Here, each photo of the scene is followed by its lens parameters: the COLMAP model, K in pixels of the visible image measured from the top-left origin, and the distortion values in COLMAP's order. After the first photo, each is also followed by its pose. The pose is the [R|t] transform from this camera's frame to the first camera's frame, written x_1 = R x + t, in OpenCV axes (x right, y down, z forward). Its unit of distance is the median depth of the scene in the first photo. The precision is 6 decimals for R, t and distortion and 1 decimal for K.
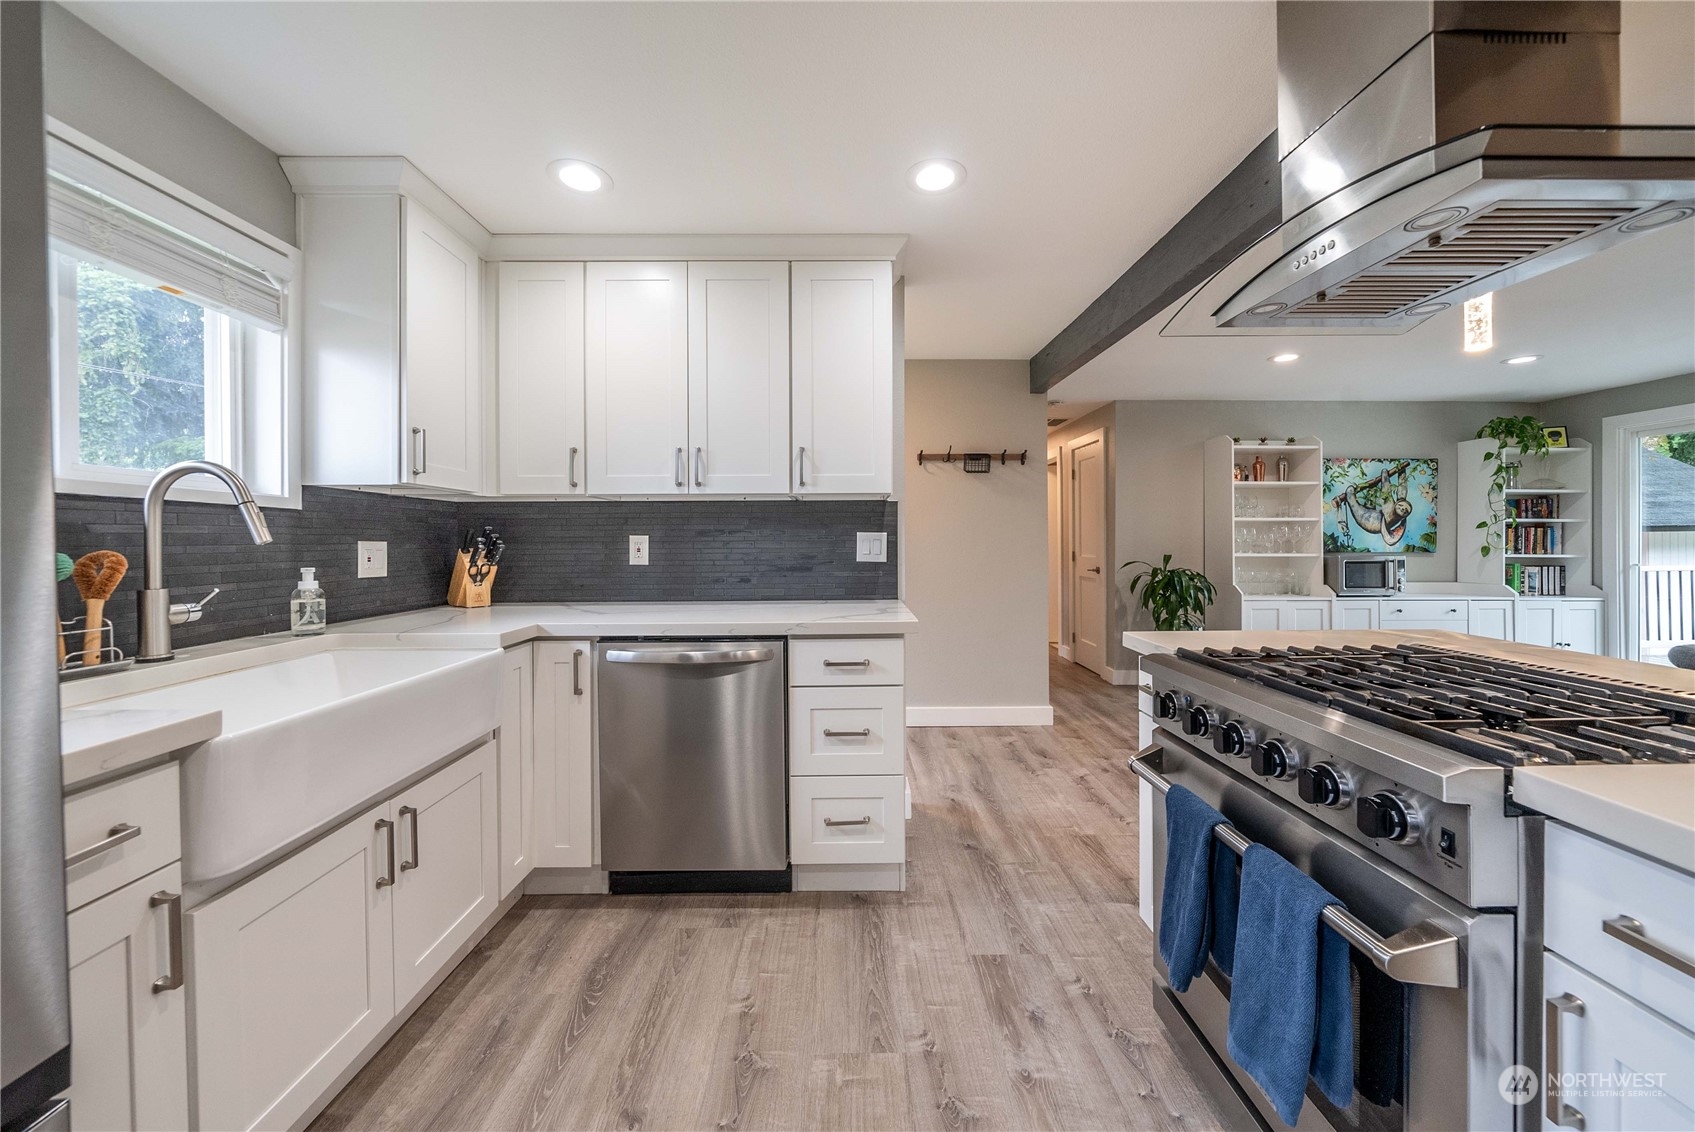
lens RADIAL K [[606.1, 0, 859.9], [0, 606.1, 545.0], [0, 0, 1]] dist [-0.001667, -0.000141]
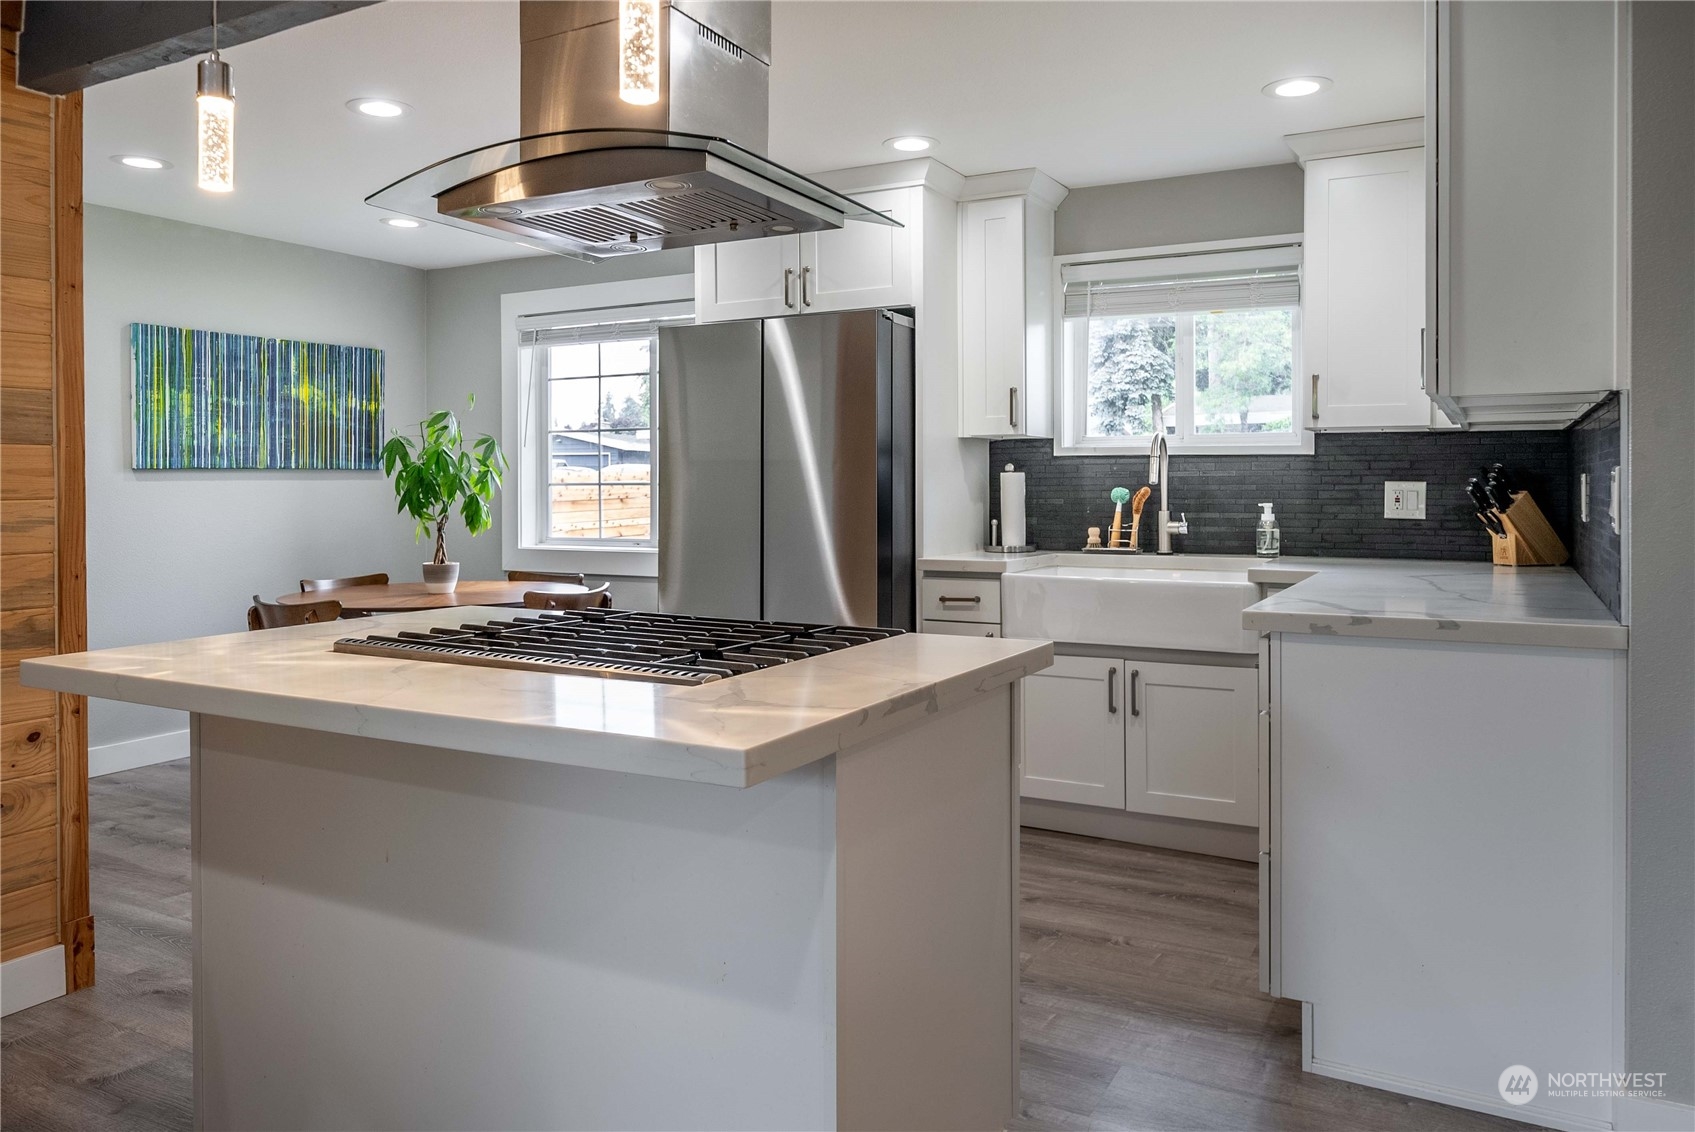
lens RADIAL K [[1166.3, 0, 850.5], [0, 1166.3, 506.0], [0, 0, 1]] dist [-0.004925, -0.001815]
pose [[-0.498162, 0.023419, -0.866768, 1.240122], [-0.002926, 0.999584, 0.028690, -0.017670], [0.867079, 0.016829, -0.497886, 1.140058]]
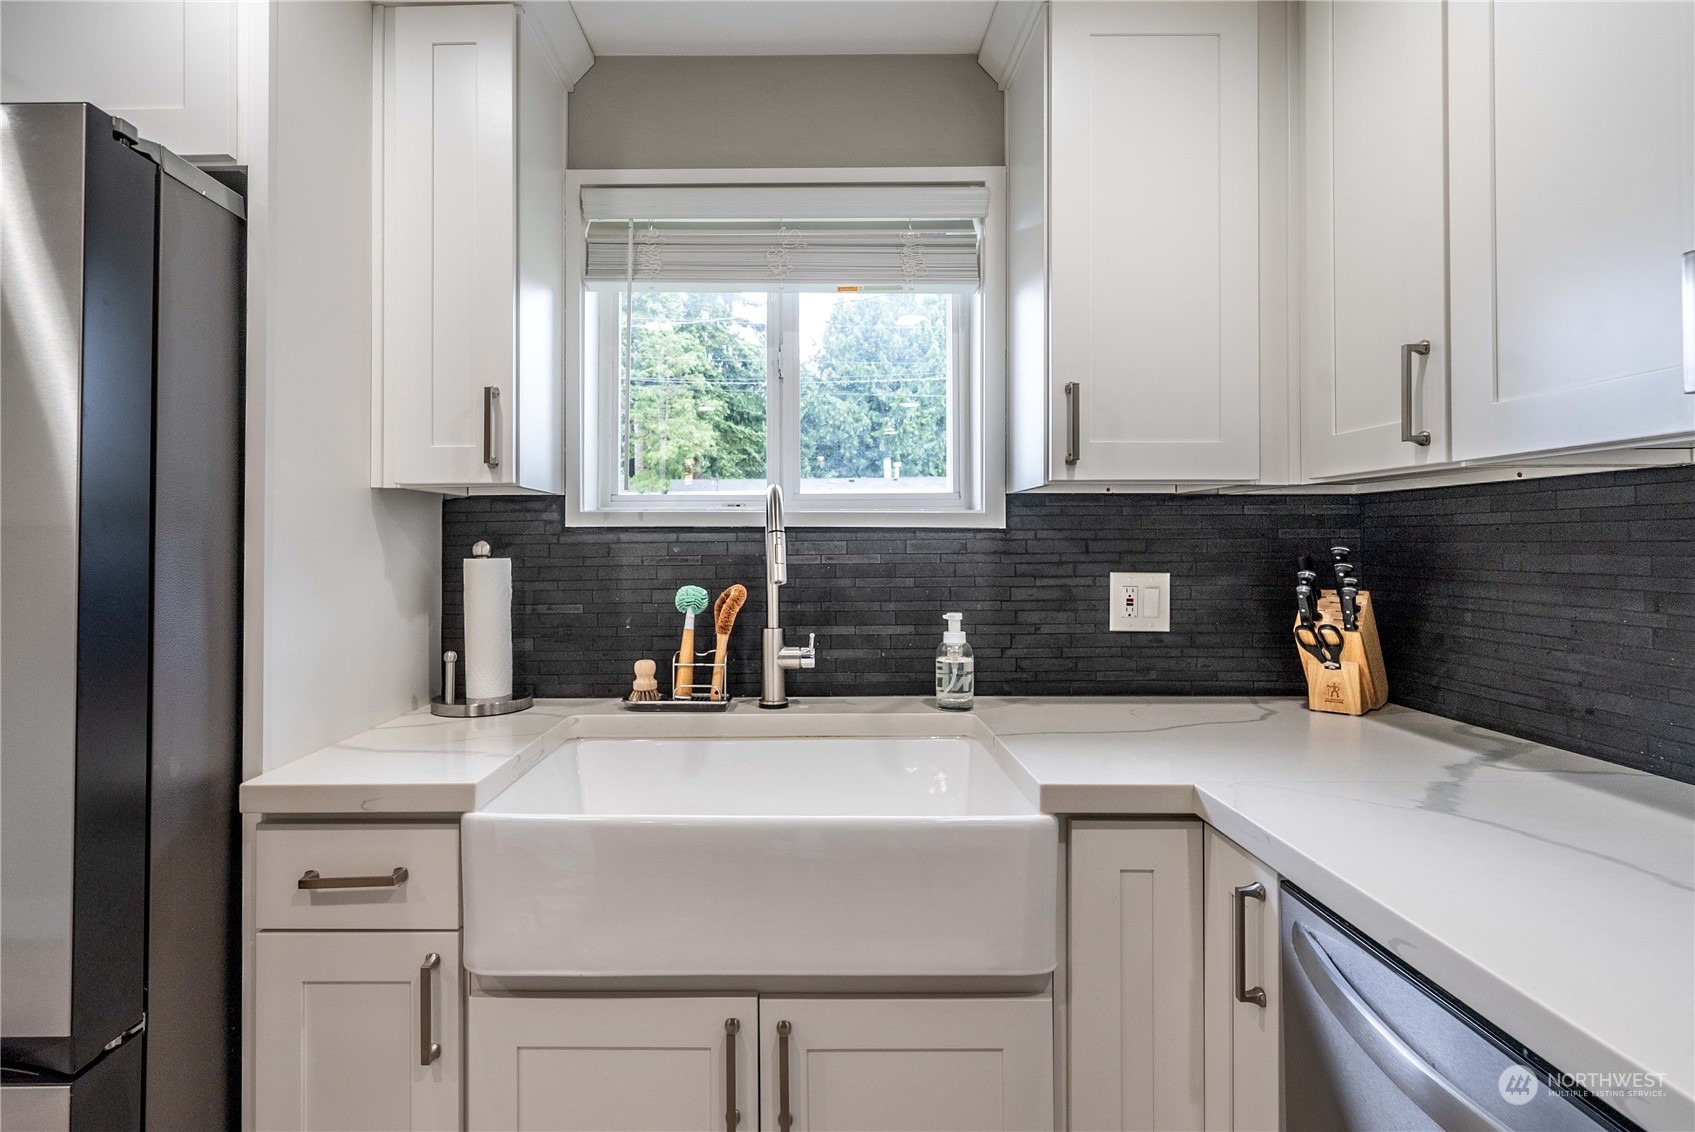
lens RADIAL K [[864.6, 0, 780.7], [0, 864.6, 520.2], [0, 0, 1]] dist [-0.003173, -0.000397]
pose [[-0.046997, -0.020331, -0.998688, 0.087400], [-0.004865, 0.999786, -0.020124, -0.039262], [0.998883, 0.003912, -0.047086, 0.665824]]
